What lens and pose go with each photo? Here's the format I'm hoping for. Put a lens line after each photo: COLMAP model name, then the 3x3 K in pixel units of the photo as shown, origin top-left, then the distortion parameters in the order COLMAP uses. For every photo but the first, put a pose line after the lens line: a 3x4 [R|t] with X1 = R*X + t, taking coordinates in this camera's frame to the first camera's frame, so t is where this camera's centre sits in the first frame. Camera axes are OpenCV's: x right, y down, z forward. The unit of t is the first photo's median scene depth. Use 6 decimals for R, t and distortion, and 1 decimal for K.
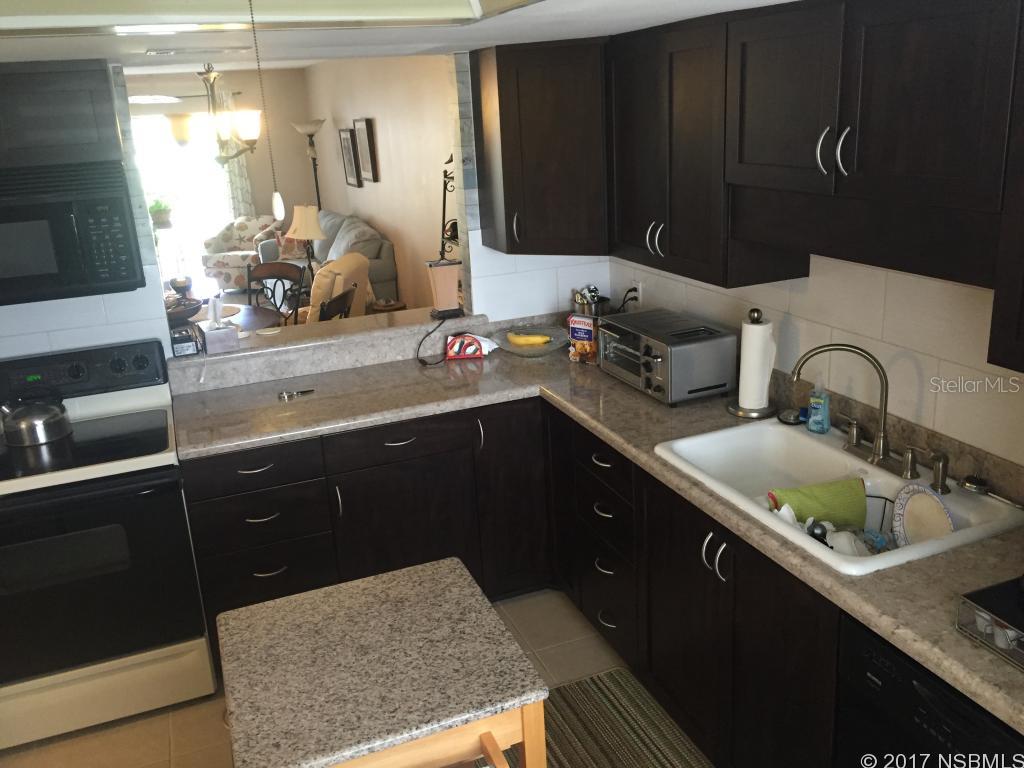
lens RADIAL K [[871.4, 0, 513.5], [0, 871.4, 384.9], [0, 0, 1]] dist [0.032870, -0.009785]
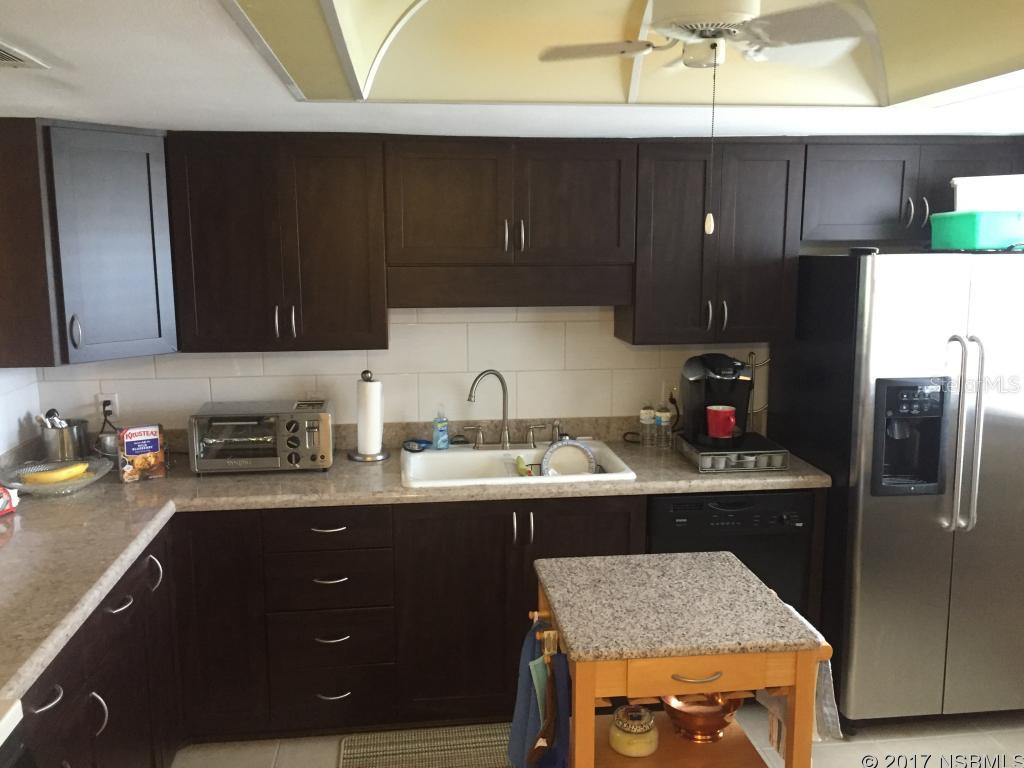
lens RADIAL K [[871.4, 0, 514.6], [0, 871.4, 379.6], [0, 0, 1]] dist [0.032870, -0.009785]
pose [[0.258517, -0.102564, 0.960546, -0.761960], [0.285801, 0.957953, 0.025368, -0.042832], [-0.922760, 0.267967, 0.276961, 0.434344]]
